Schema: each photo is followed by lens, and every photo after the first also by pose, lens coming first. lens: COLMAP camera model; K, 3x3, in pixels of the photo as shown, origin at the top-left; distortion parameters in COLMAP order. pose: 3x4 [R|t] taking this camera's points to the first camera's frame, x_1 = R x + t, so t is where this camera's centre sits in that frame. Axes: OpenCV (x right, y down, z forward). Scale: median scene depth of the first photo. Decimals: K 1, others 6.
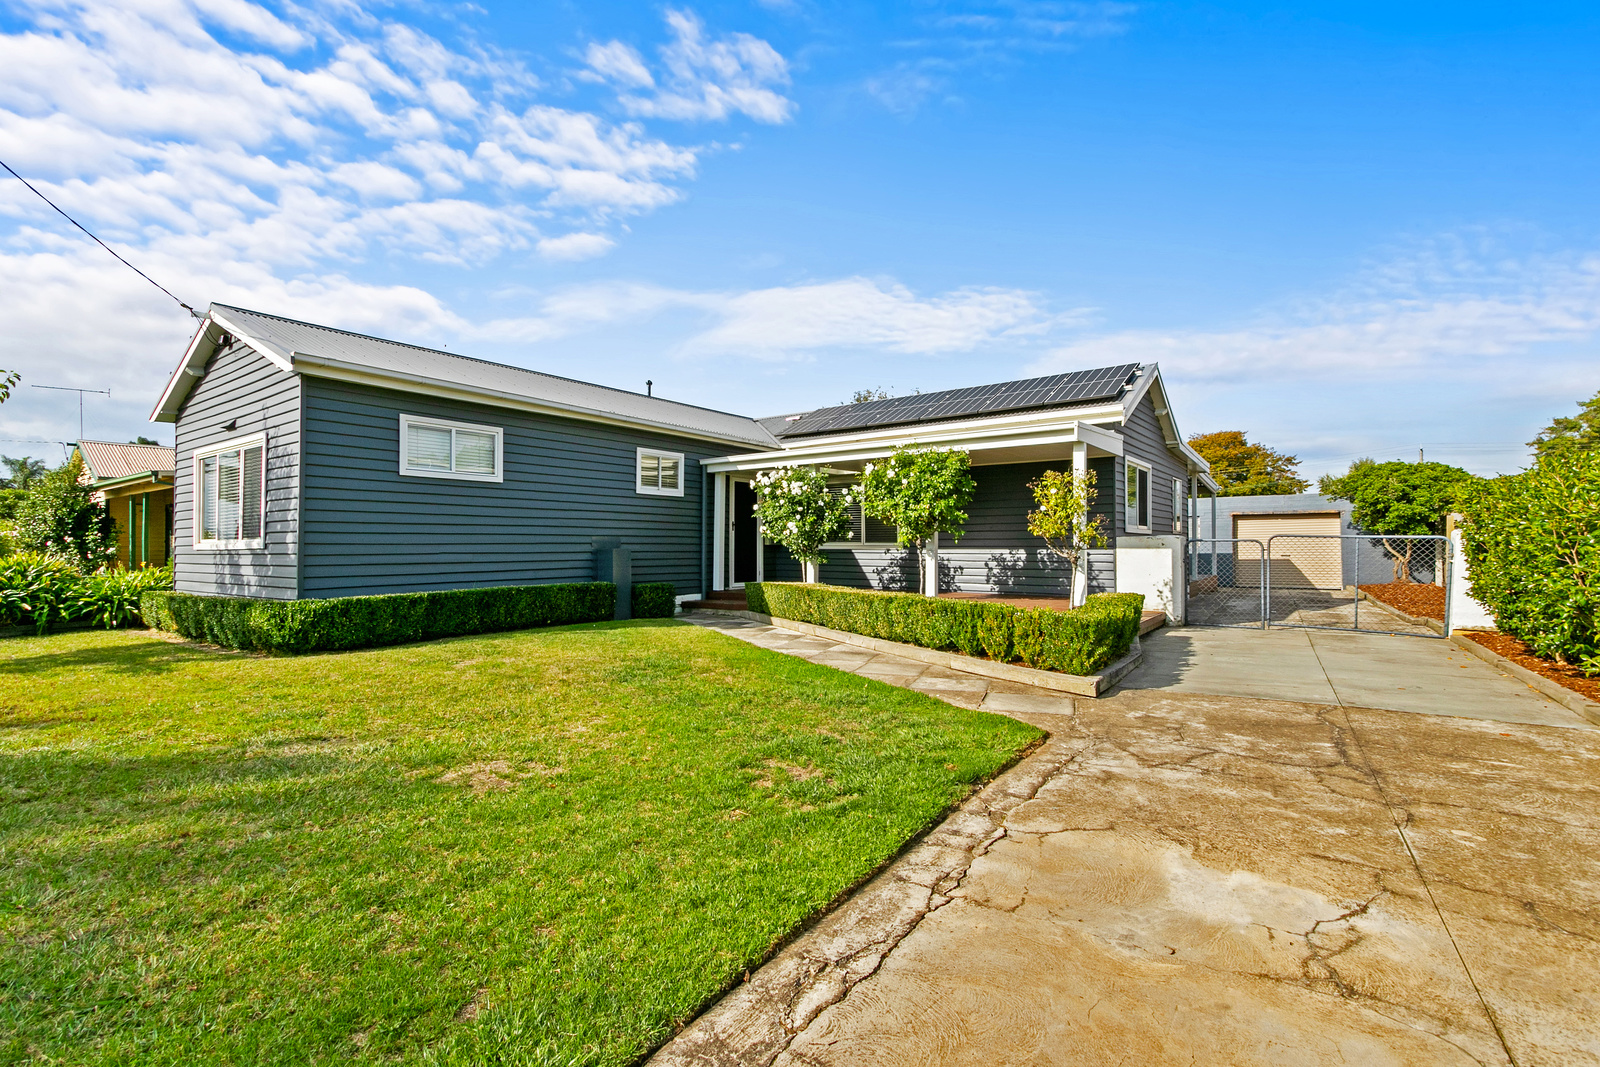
lens RADIAL K [[727.5, 0, 802.5], [0, 727.5, 529.8], [0, 0, 1]] dist [0.005688, -0.000907]
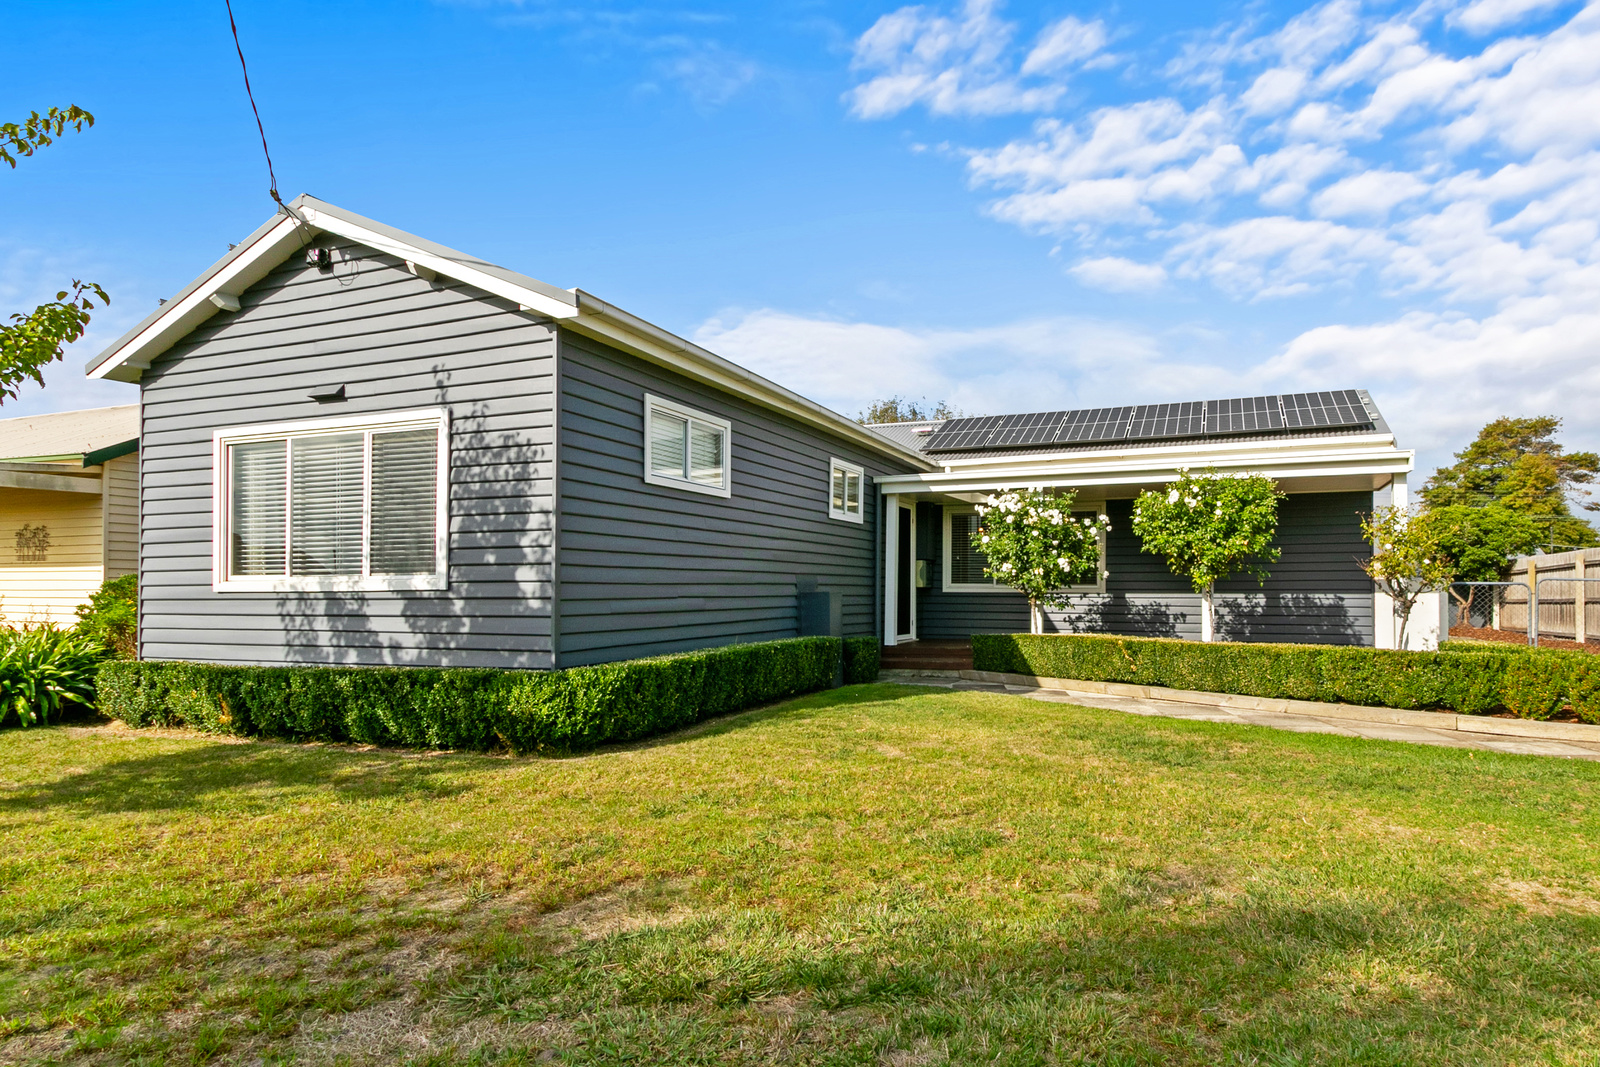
lens RADIAL K [[888.0, 0, 800.6], [0, 888.0, 567.7], [0, 0, 1]] dist [0.006147, 0.000569]
pose [[0.958990, 0.009689, 0.283273, -0.565866], [-0.008685, 0.999951, -0.004801, 0.006437], [-0.283305, 0.002144, 0.959027, 0.140292]]
